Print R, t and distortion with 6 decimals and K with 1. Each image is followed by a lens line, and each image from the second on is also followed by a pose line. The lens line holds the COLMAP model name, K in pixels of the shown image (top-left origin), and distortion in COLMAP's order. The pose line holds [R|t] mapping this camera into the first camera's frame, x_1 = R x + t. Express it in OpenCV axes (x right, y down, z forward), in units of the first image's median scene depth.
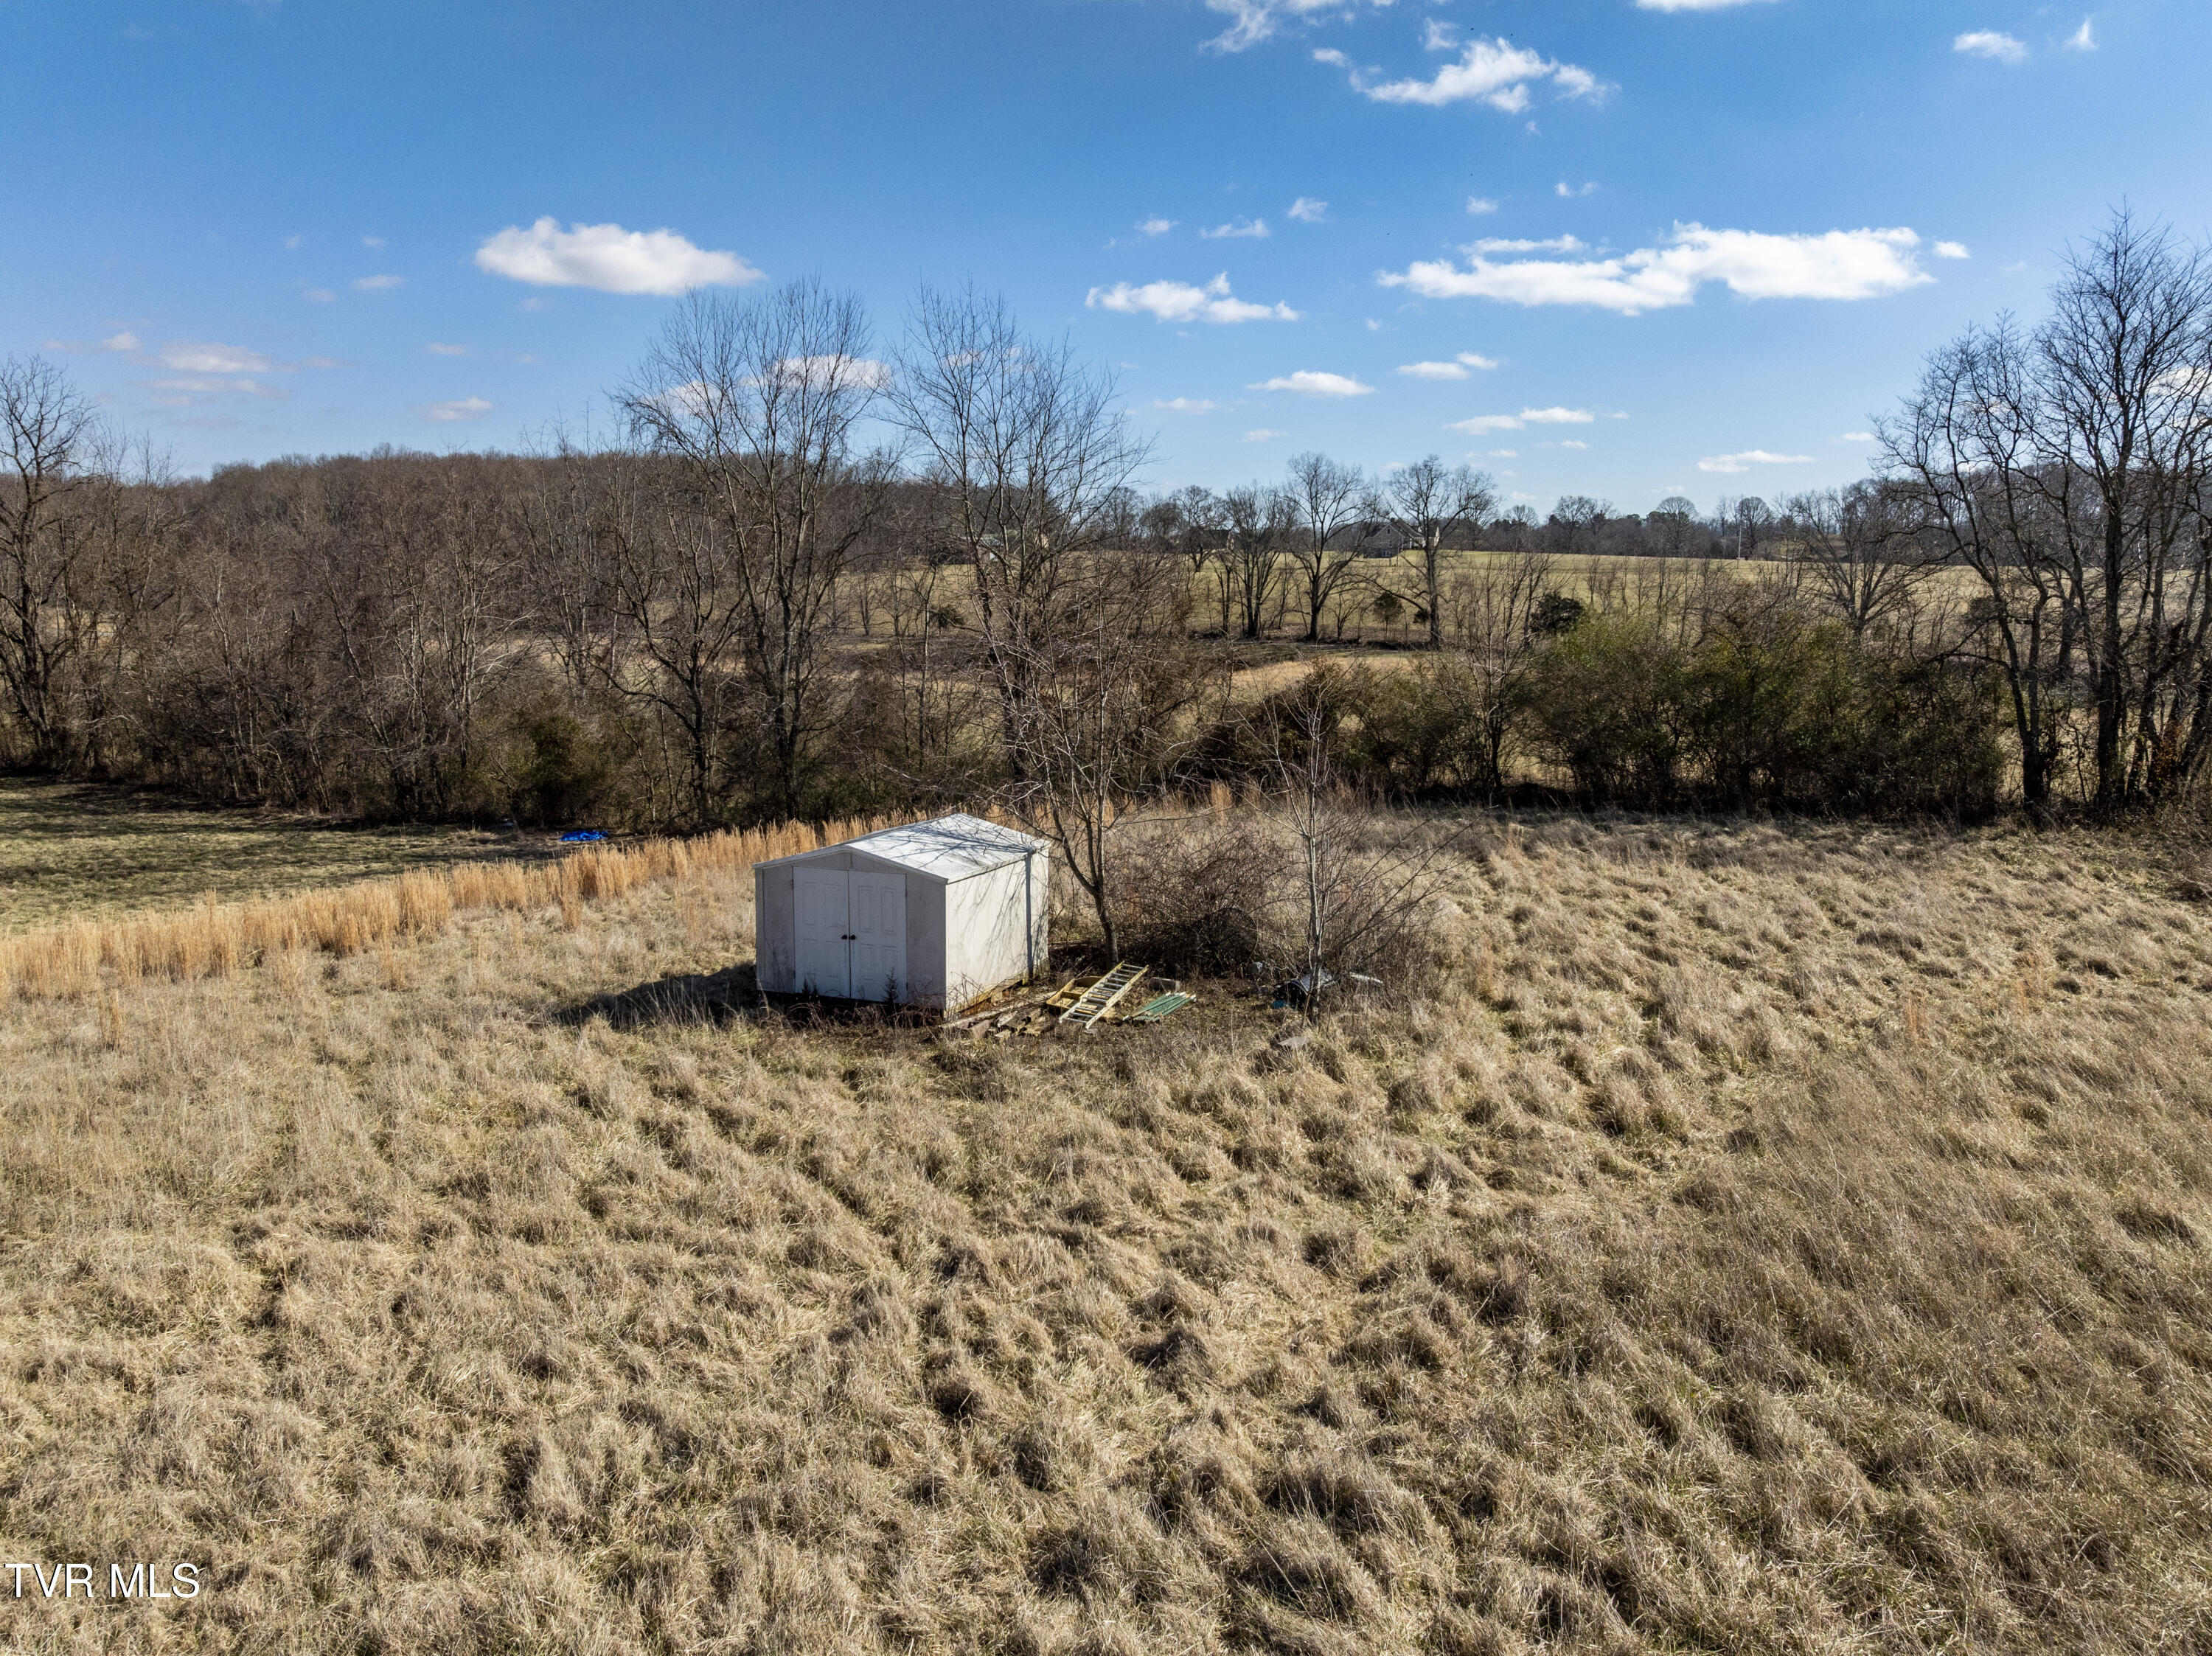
lens RADIAL K [[1554.5, 0, 1115.3], [0, 1554.5, 822.1], [0, 0, 1]] dist [-0.030892, -0.008591]
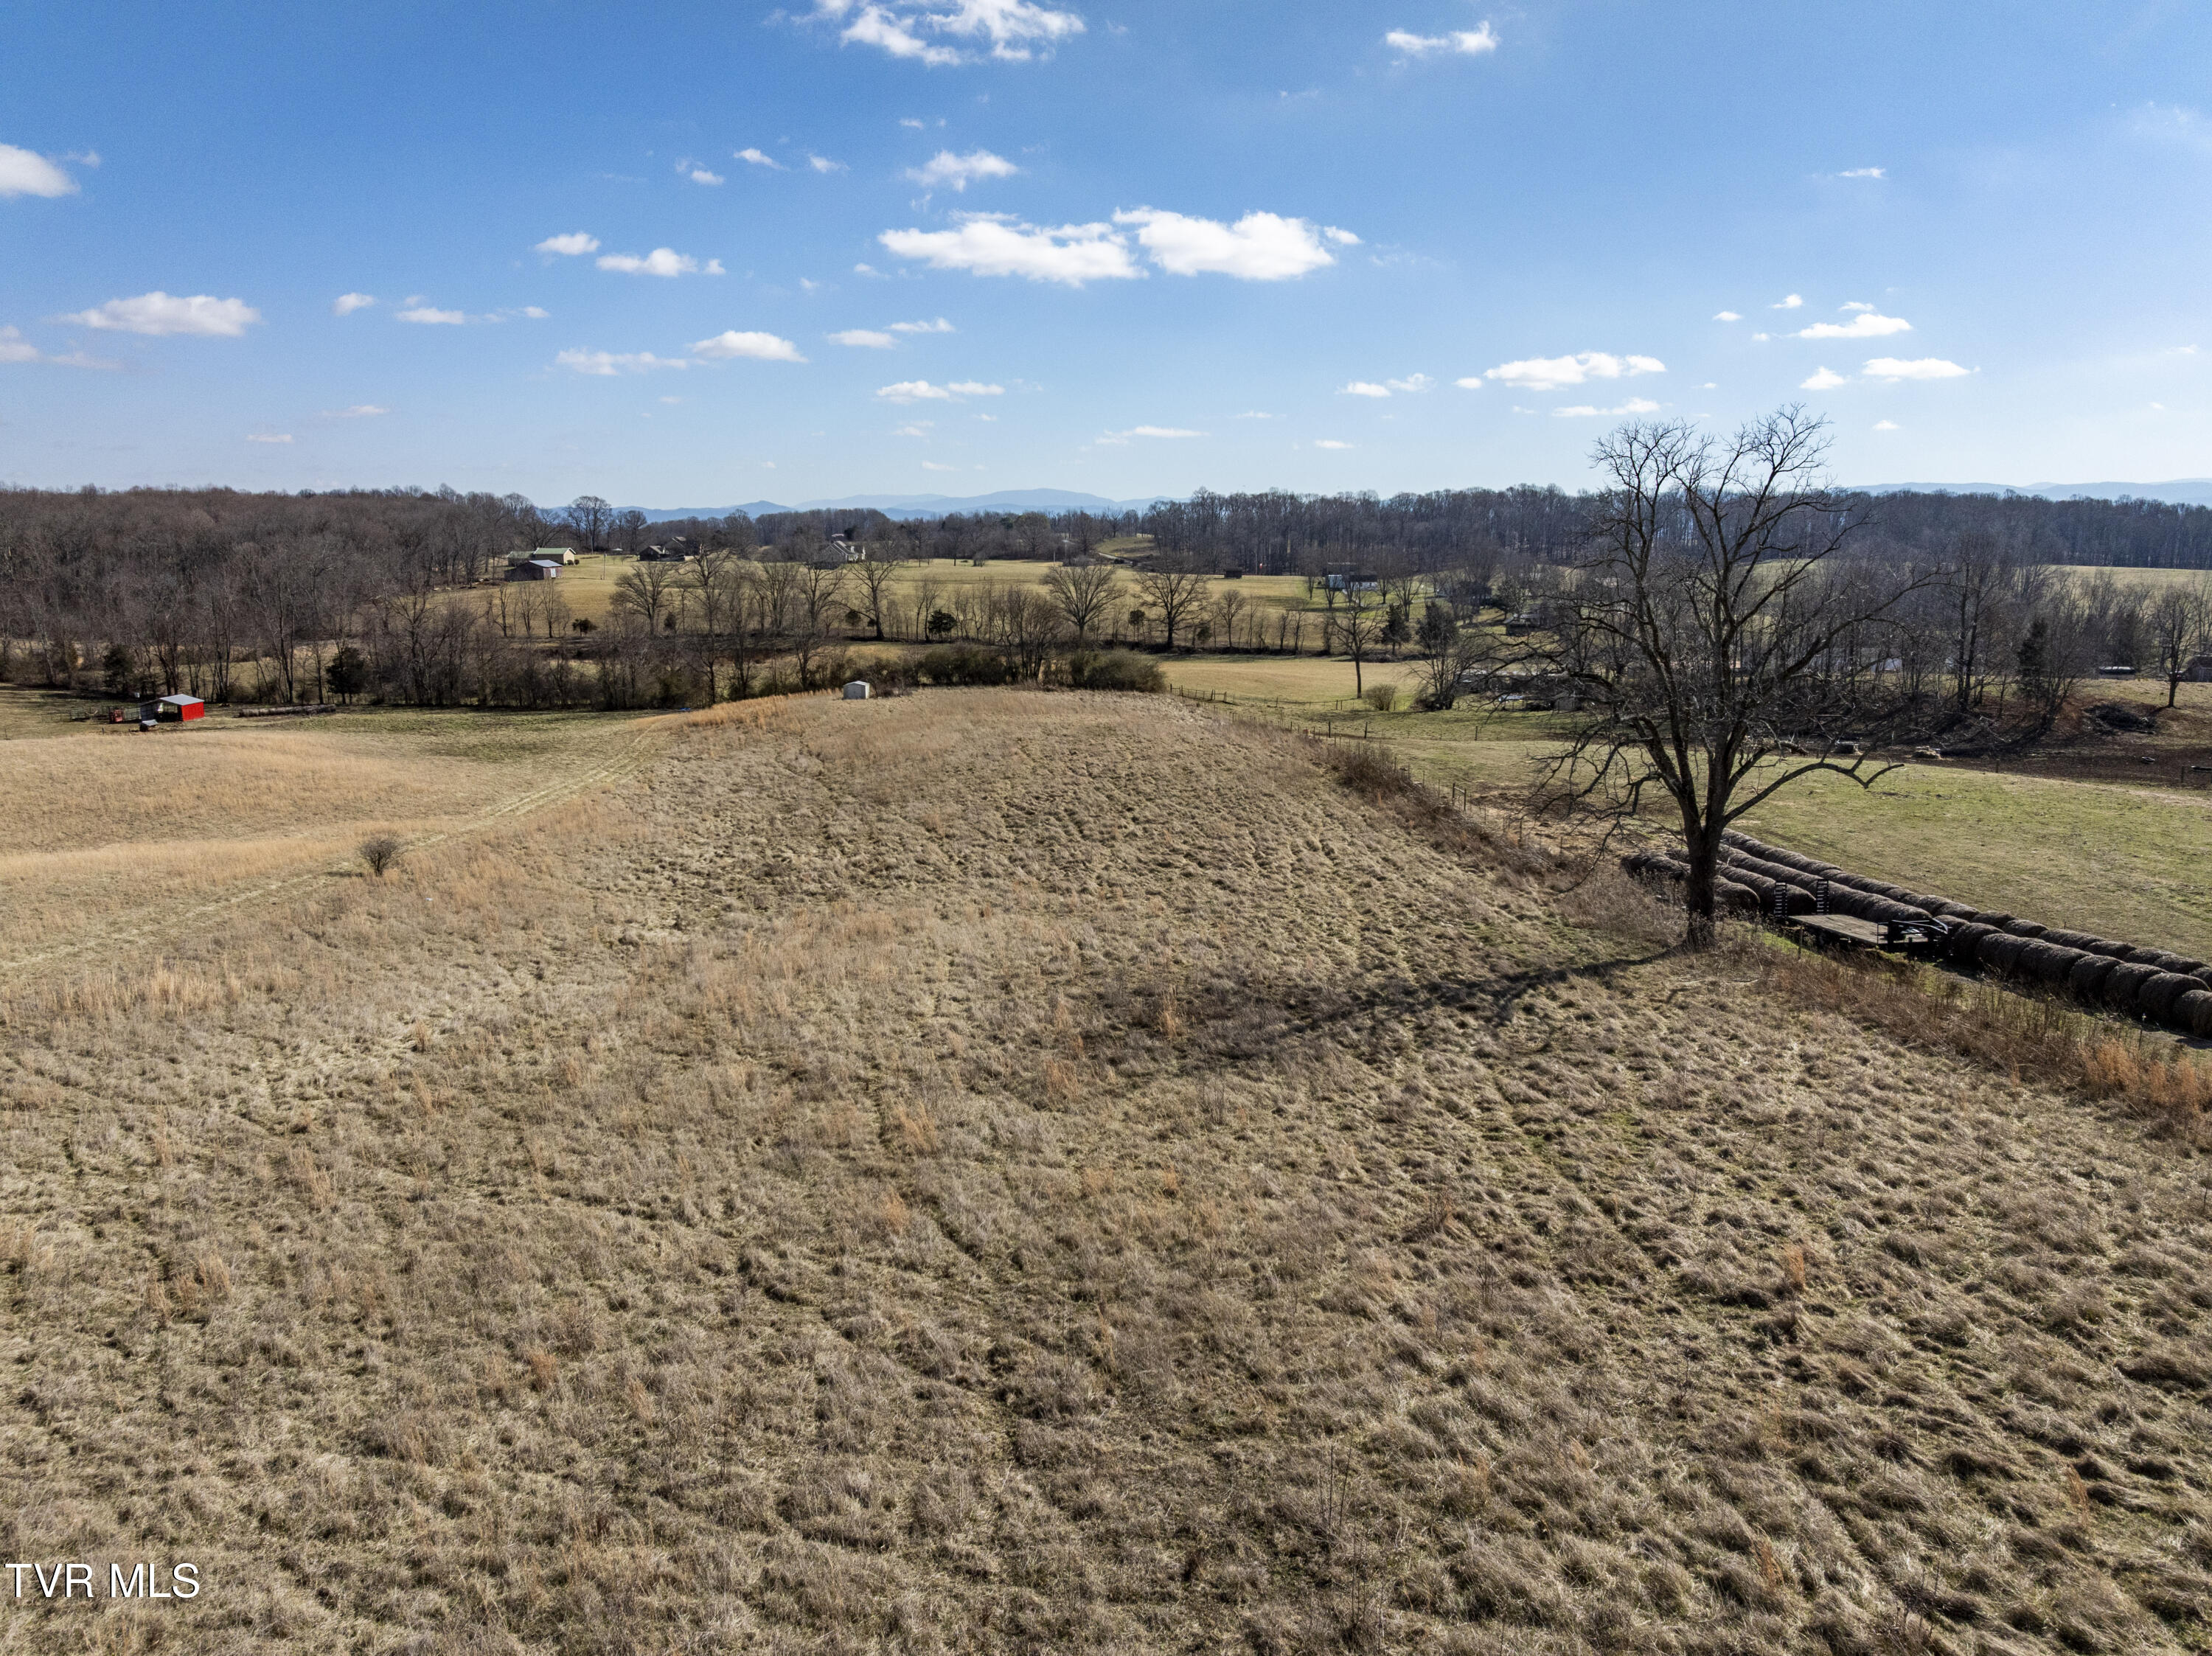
lens RADIAL K [[1554.5, 0, 1115.3], [0, 1554.5, 822.1], [0, 0, 1]] dist [-0.030892, -0.008591]
pose [[0.931166, -0.063364, 0.359047, -0.221570], [0.056314, 0.997960, 0.030071, 0.069436], [-0.360220, -0.007781, 0.932835, -0.875995]]
